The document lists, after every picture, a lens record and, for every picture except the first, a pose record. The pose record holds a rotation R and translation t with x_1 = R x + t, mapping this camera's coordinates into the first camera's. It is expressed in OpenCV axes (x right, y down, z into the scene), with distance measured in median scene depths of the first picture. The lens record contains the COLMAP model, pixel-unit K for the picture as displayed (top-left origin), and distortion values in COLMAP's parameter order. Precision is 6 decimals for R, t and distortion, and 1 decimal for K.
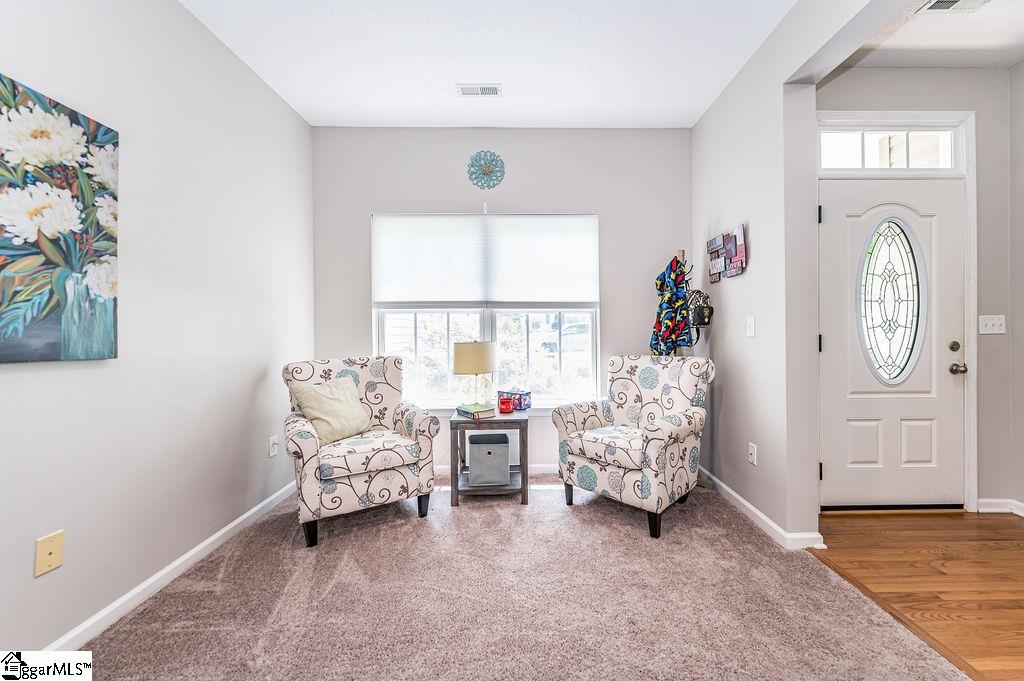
lens RADIAL K [[408.1, 0, 517.5], [0, 408.1, 321.4], [0, 0, 1]] dist [-0.005230, 0.000177]
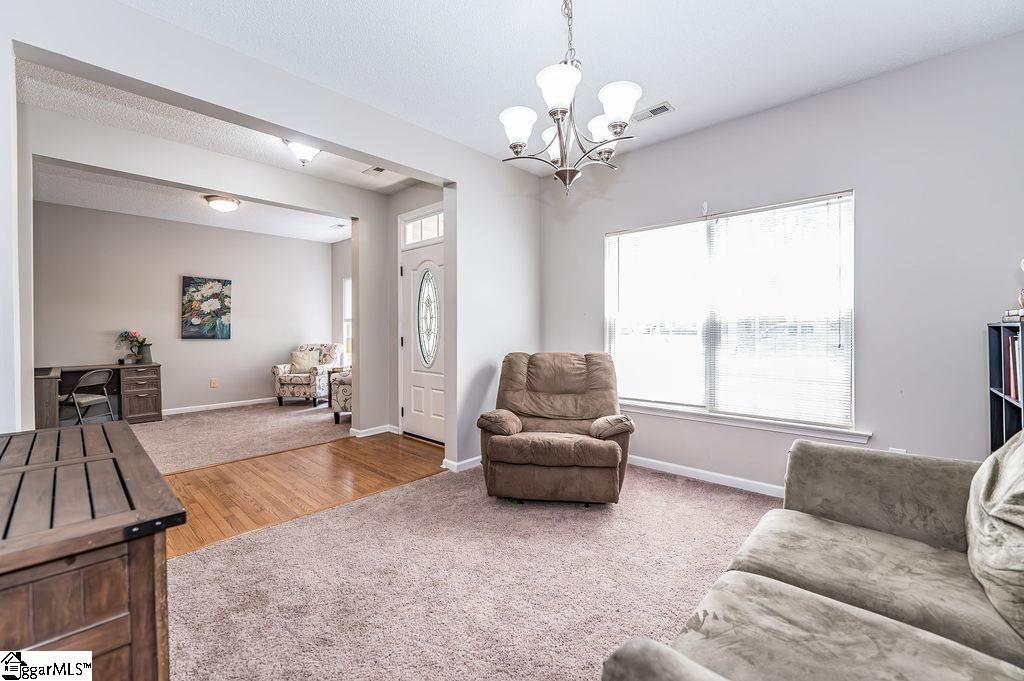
lens RADIAL K [[408.1, 0, 534.2], [0, 408.1, 332.5], [0, 0, 1]] dist [-0.005230, 0.000177]
pose [[0.742735, 0.004424, -0.669571, 3.714354], [-0.001524, 0.999987, 0.004916, 0.001812], [0.669584, -0.002631, 0.742732, 0.053412]]
